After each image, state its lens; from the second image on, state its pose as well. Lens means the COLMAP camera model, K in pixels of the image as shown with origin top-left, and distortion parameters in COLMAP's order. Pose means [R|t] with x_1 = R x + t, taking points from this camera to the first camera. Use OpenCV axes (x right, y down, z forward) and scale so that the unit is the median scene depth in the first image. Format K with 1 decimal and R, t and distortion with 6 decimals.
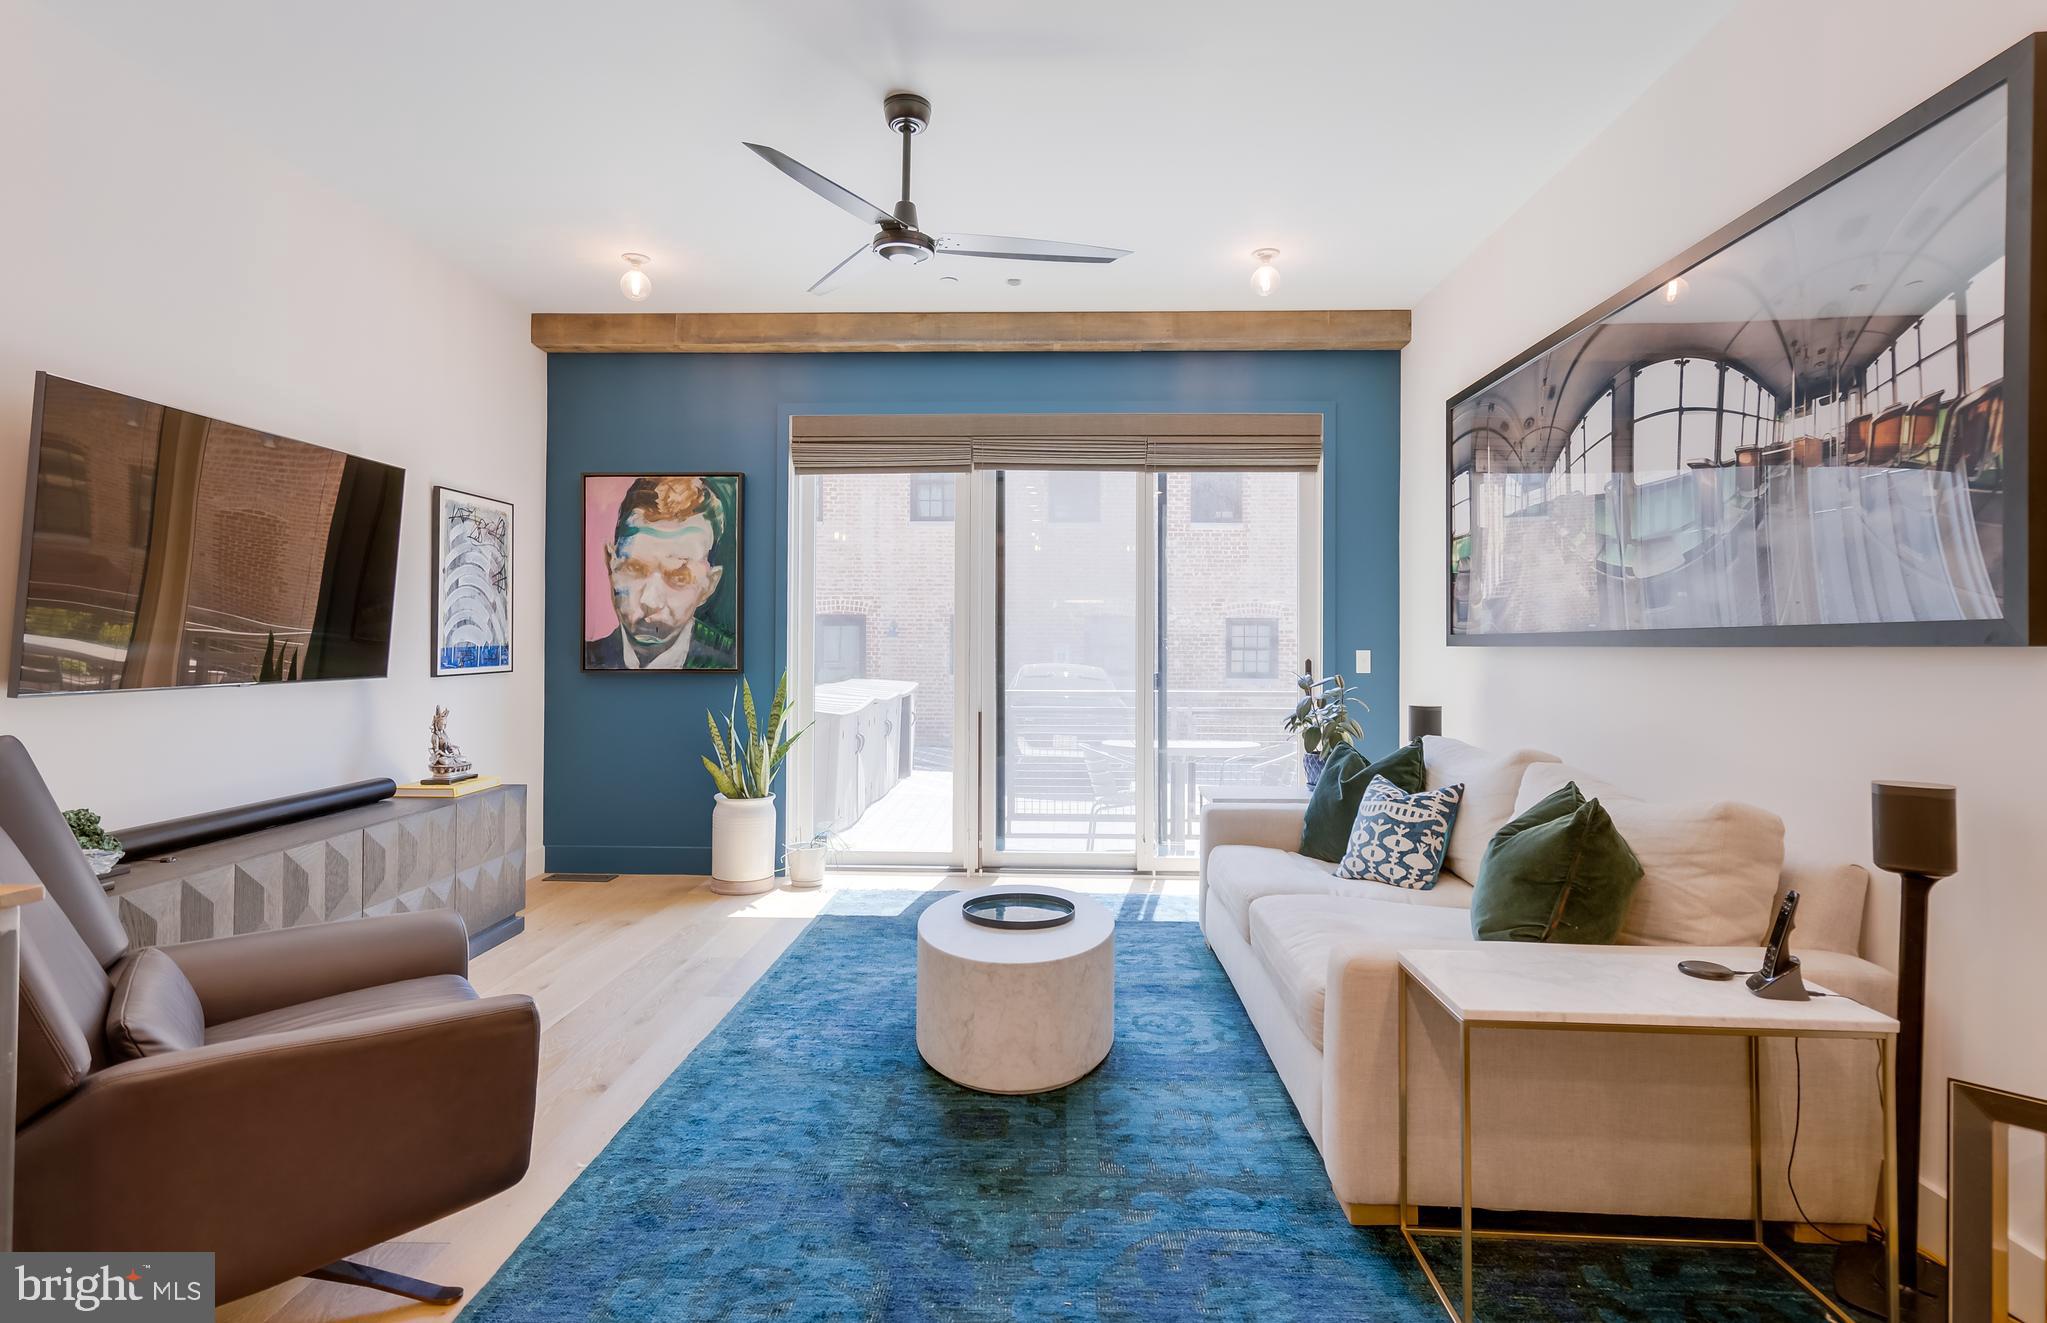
lens RADIAL K [[1070.9, 0, 1019.7], [0, 1070.9, 630.4], [0, 0, 1]] dist [-0.002464, 0.031027]
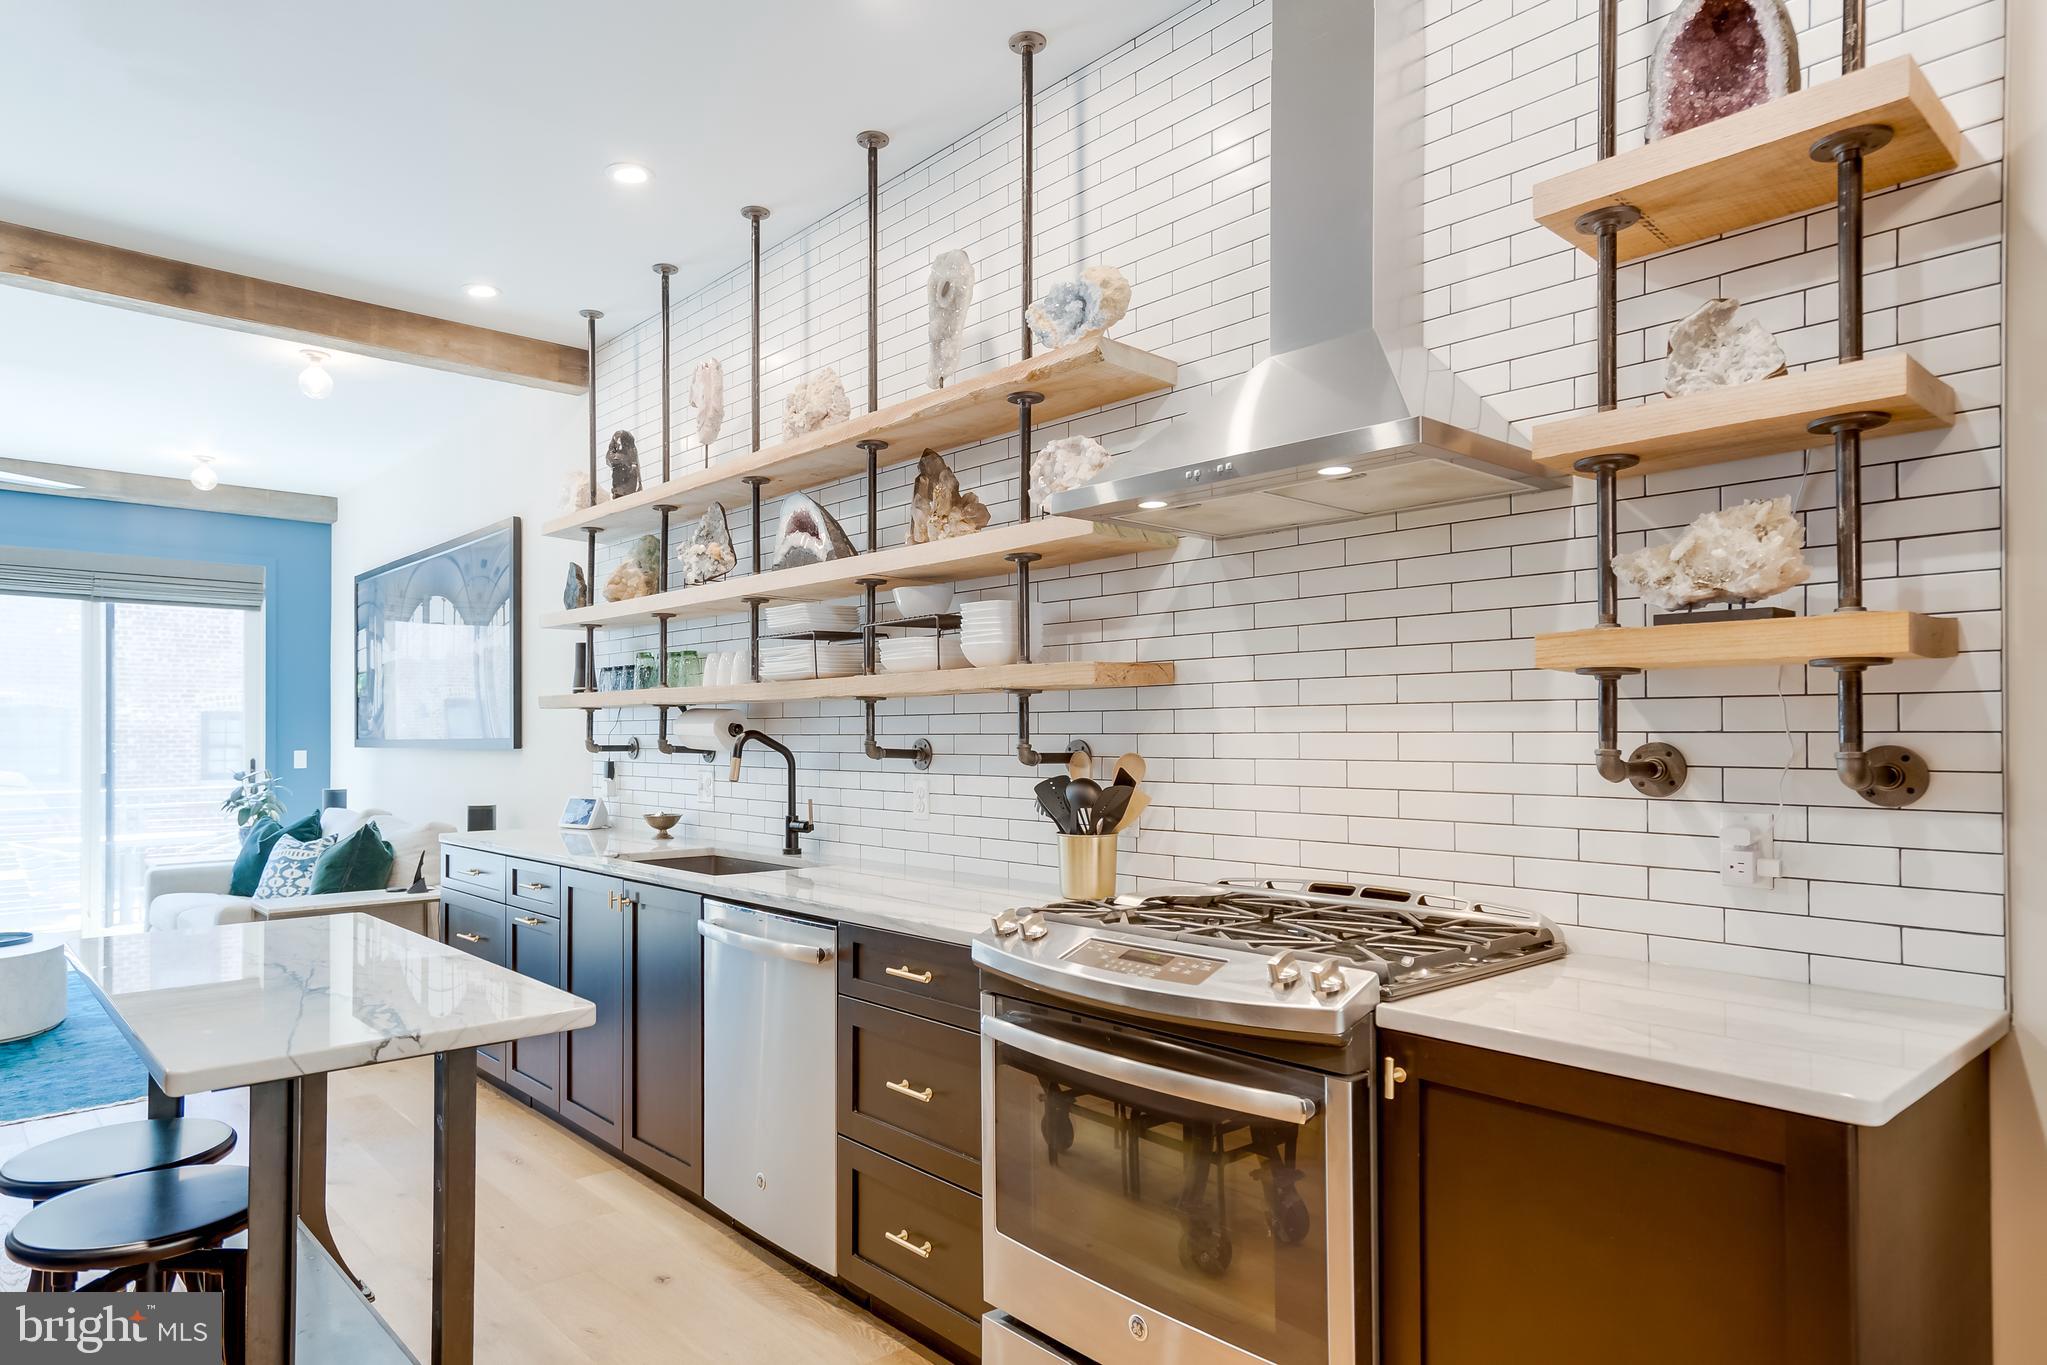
lens RADIAL K [[1238.0, 0, 1023.3], [0, 1238.0, 723.7], [0, 0, 1]] dist [0.001863, 0.002138]
pose [[0.720347, -0.002695, 0.693609, -0.112610], [-0.000084, 0.999992, 0.003973, -0.025182], [-0.693614, -0.002921, 0.720341, -0.855833]]
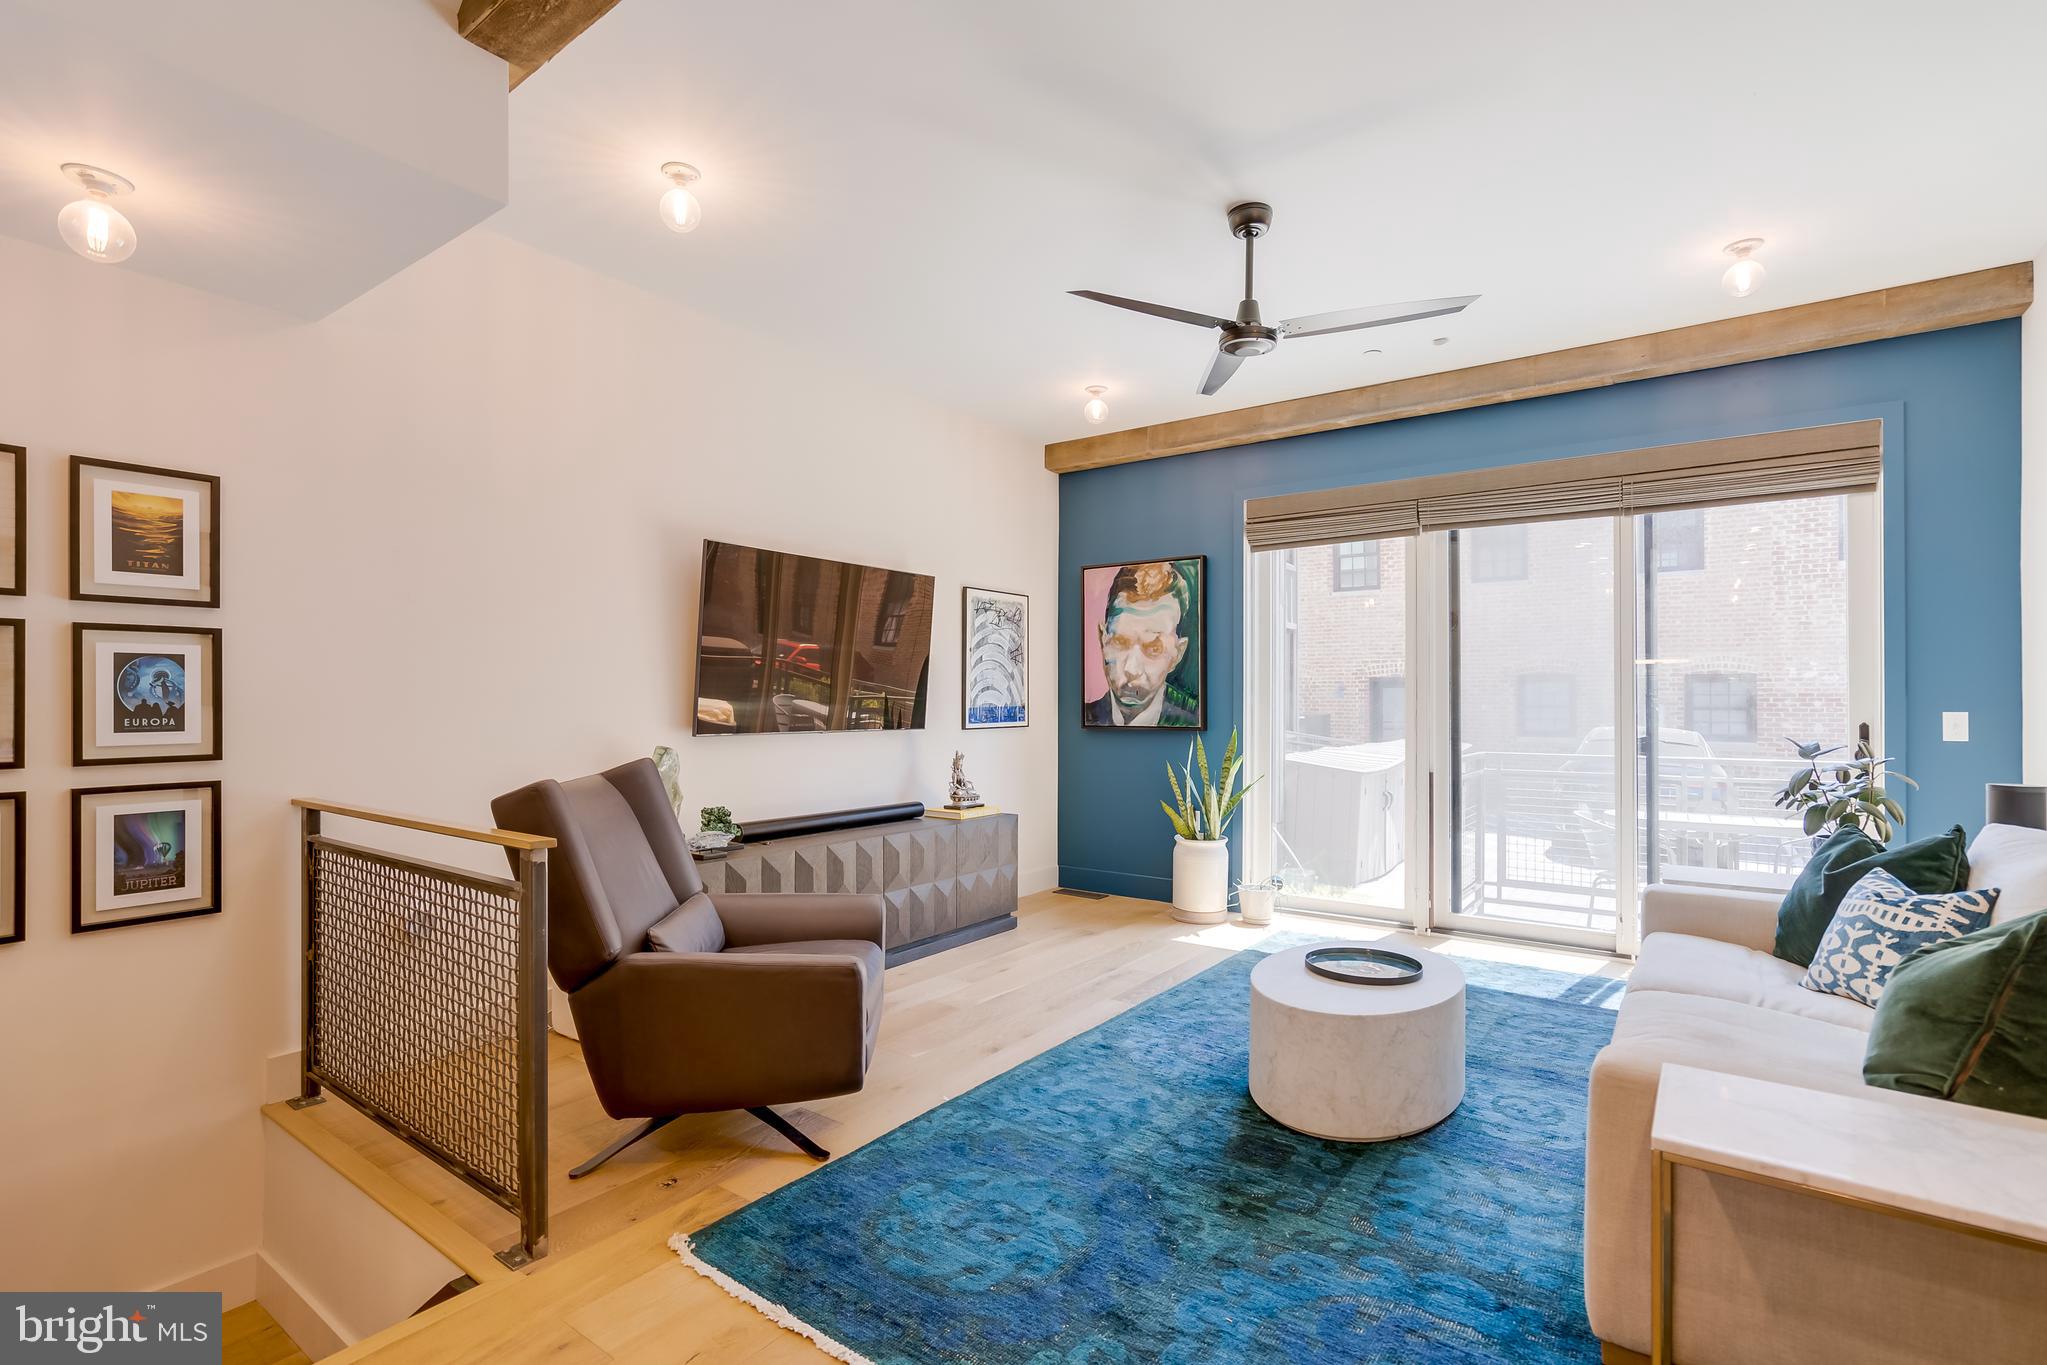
lens RADIAL K [[959.7, 0, 987.4], [0, 959.7, 686.9], [0, 0, 1]] dist [-0.029767, 0.018022]
pose [[0.819281, -0.011493, -0.573277, 0.170452], [0.007478, 0.999928, -0.009361, 0.001761], [0.573343, 0.003382, 0.819308, 0.037298]]
